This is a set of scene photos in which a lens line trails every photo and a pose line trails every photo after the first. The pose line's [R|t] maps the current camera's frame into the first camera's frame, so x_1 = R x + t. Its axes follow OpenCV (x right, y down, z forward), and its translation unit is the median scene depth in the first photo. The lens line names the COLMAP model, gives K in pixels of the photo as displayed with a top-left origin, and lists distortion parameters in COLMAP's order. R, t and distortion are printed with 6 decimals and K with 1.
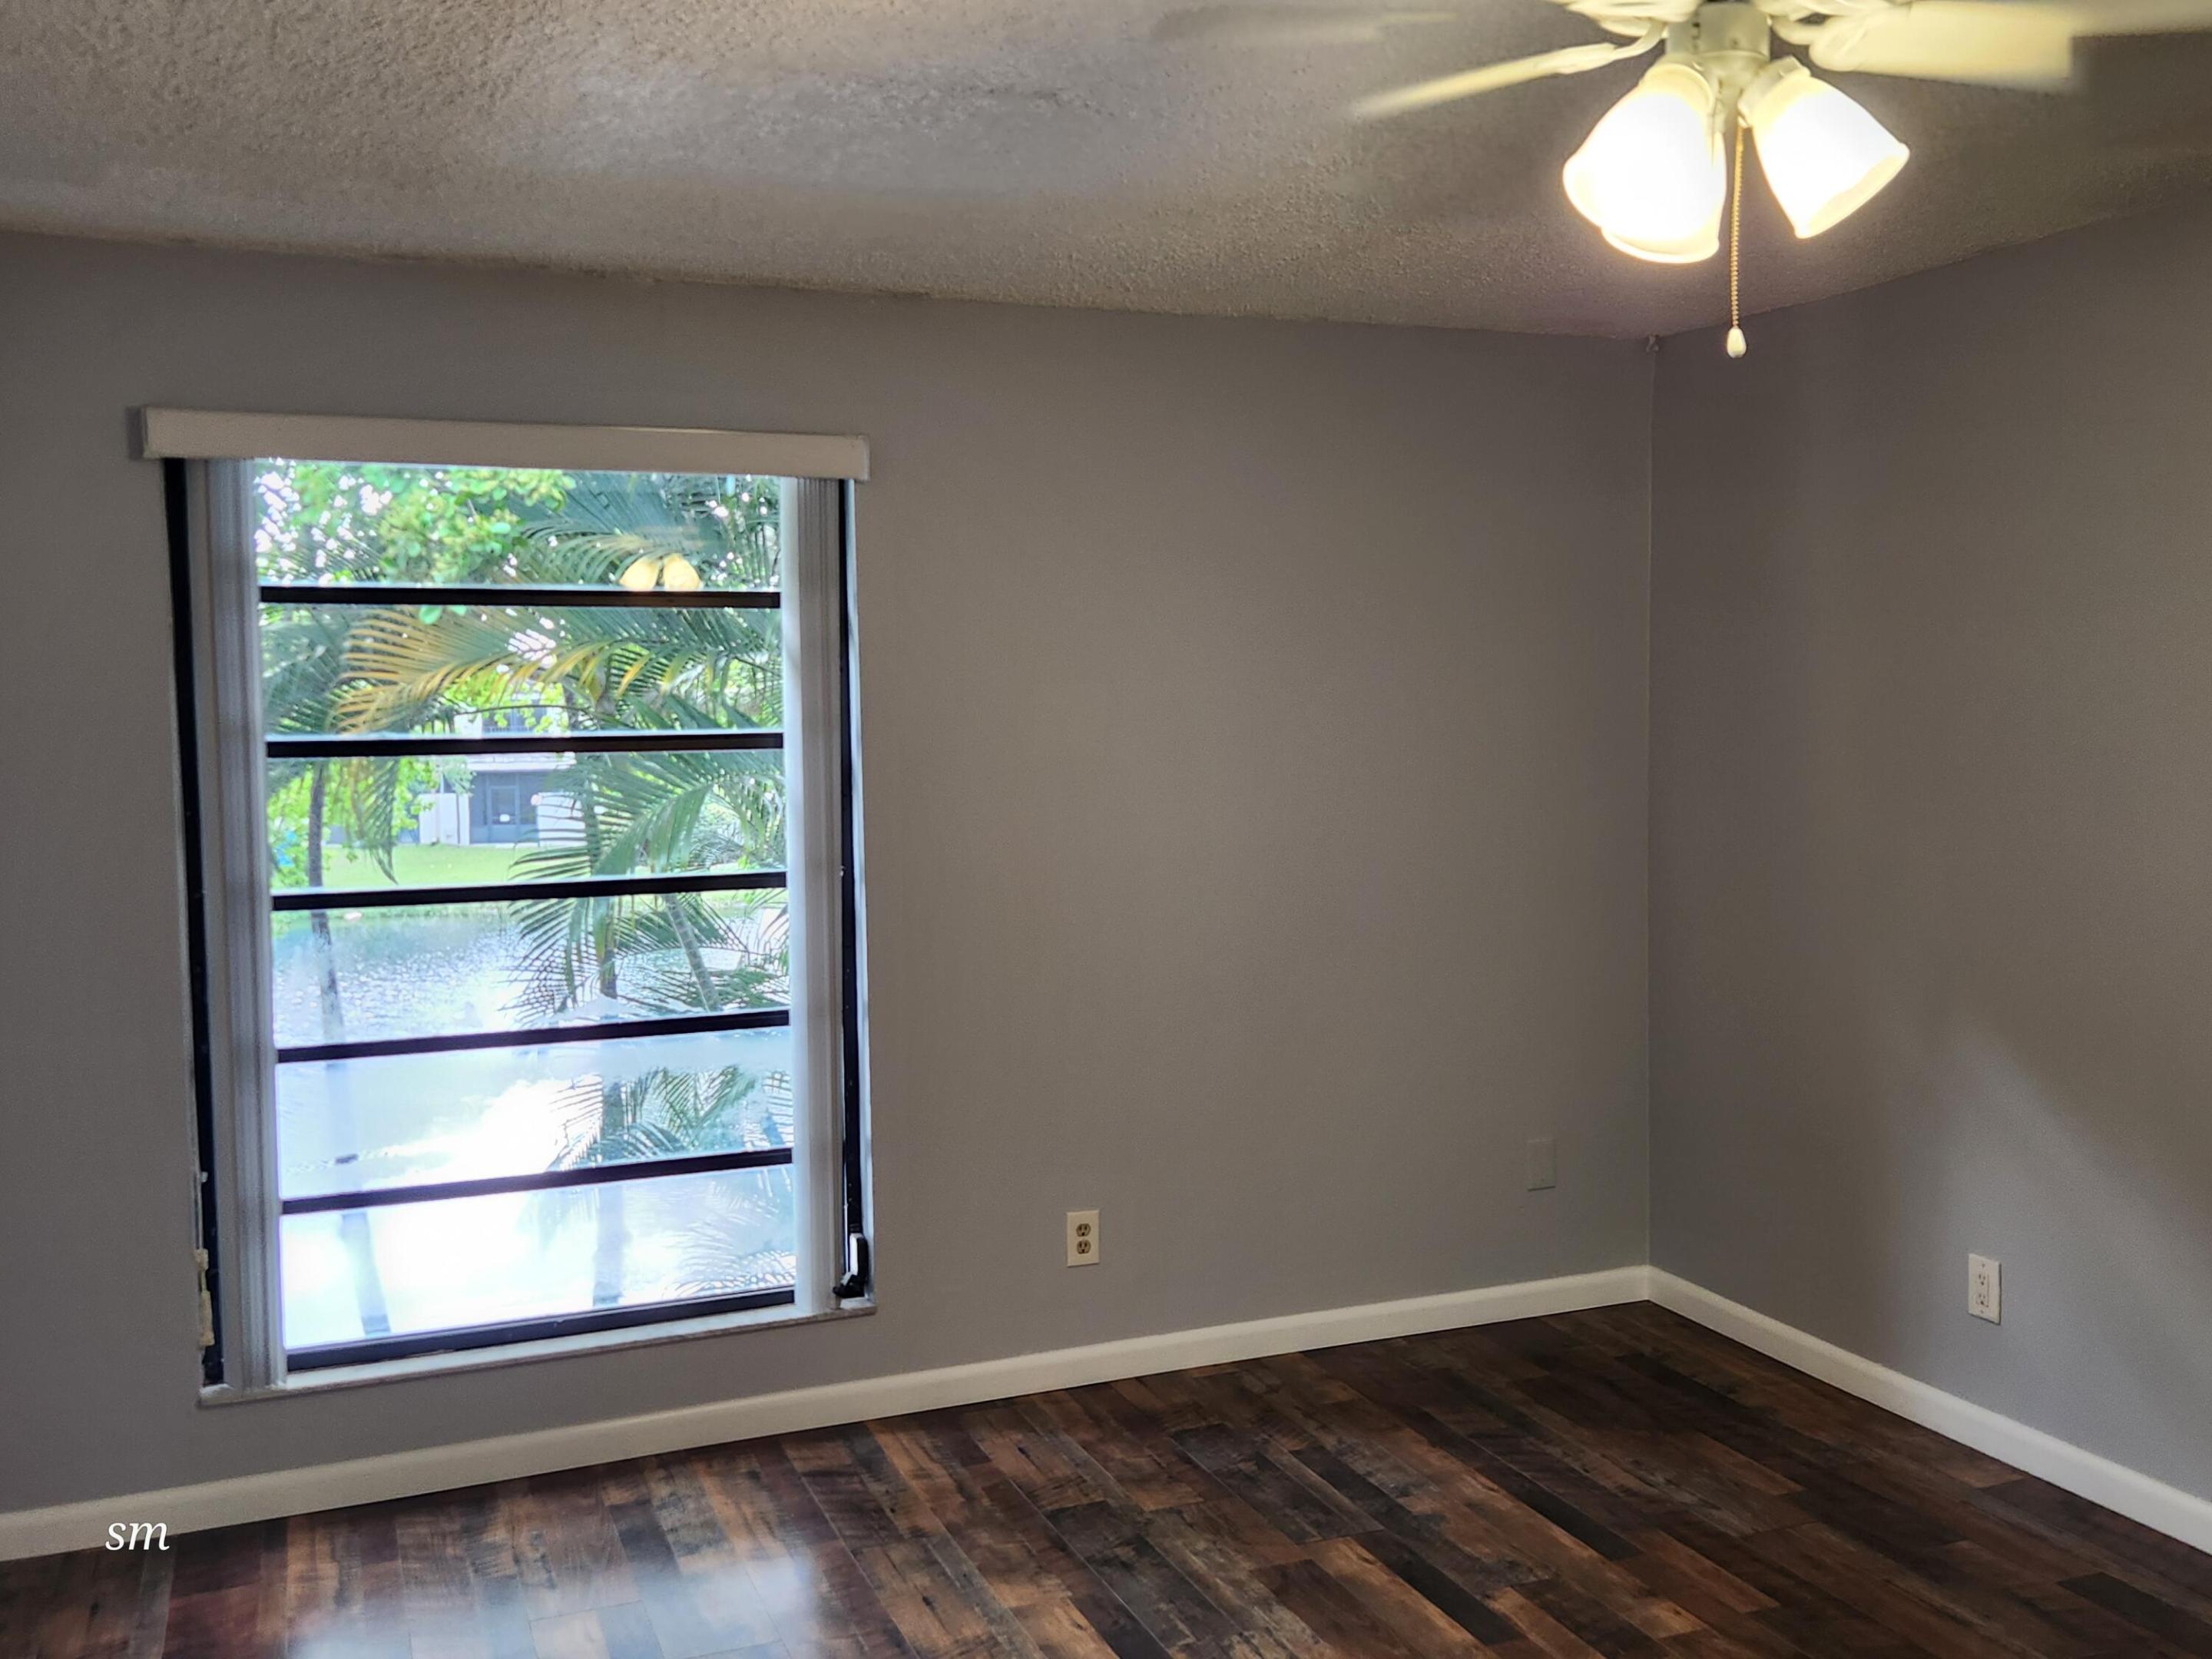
lens RADIAL K [[2124.4, 0, 1117.6], [0, 2124.4, 829.9], [0, 0, 1]] dist [0.058977, 0.000000]
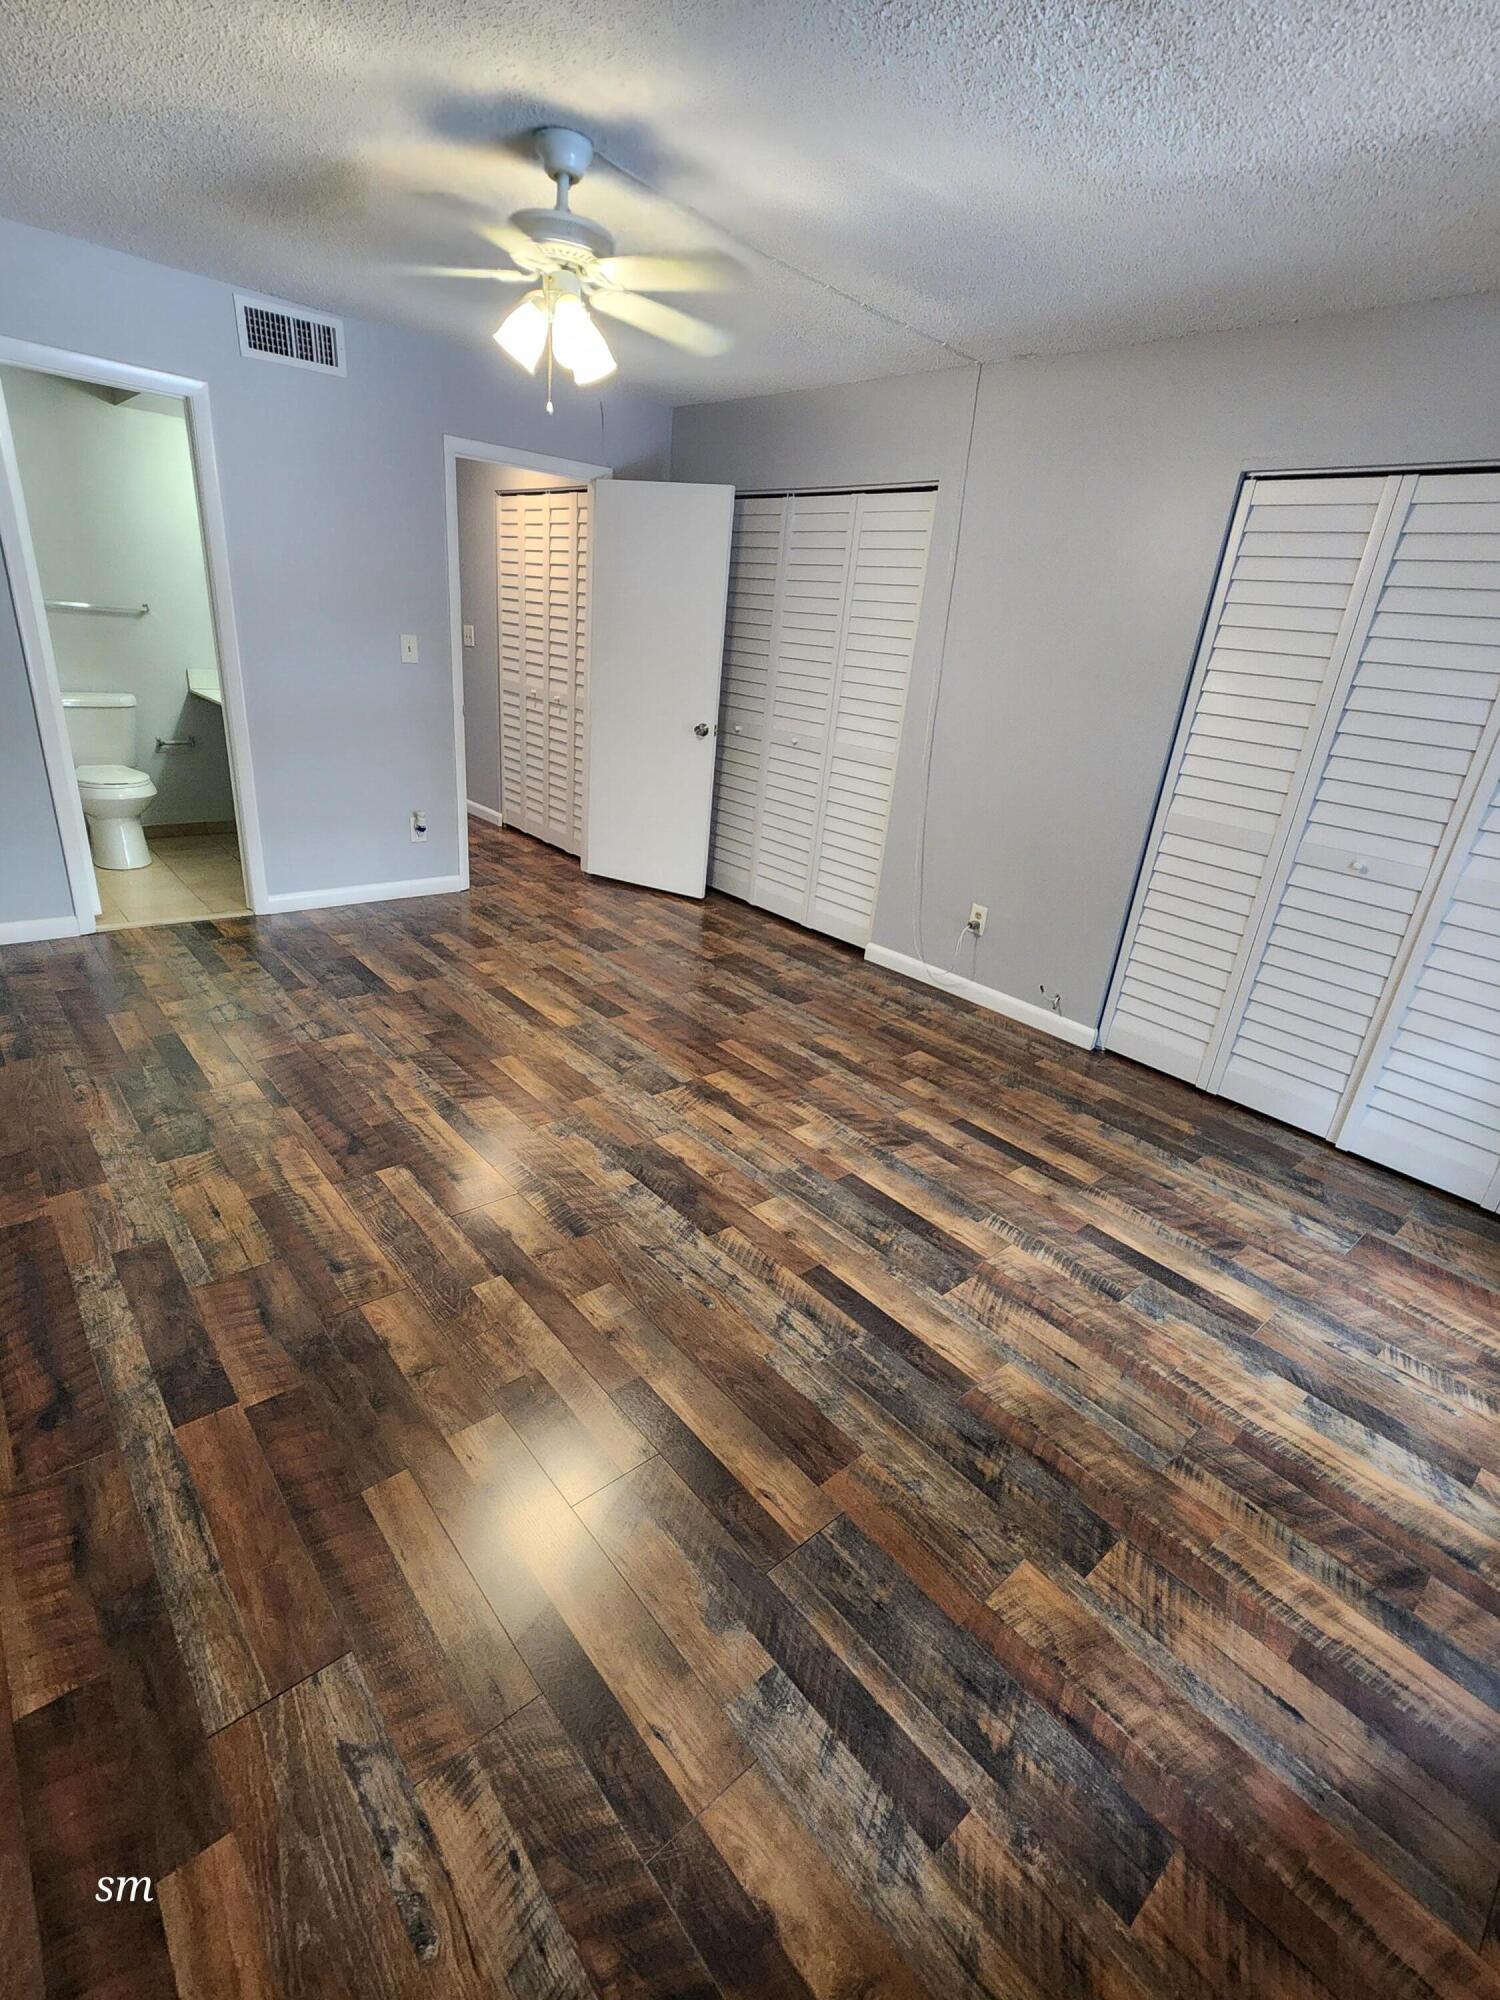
lens RADIAL K [[910.5, 0, 755.1], [0, 910.5, 1013.0], [0, 0, 1]] dist [-0.001821, -0.000165]
pose [[-0.939342, 0.064026, -0.336952, 0.235581], [-0.101601, 0.886383, 0.451667, -0.047899], [0.327587, 0.458504, -0.826112, 1.173849]]
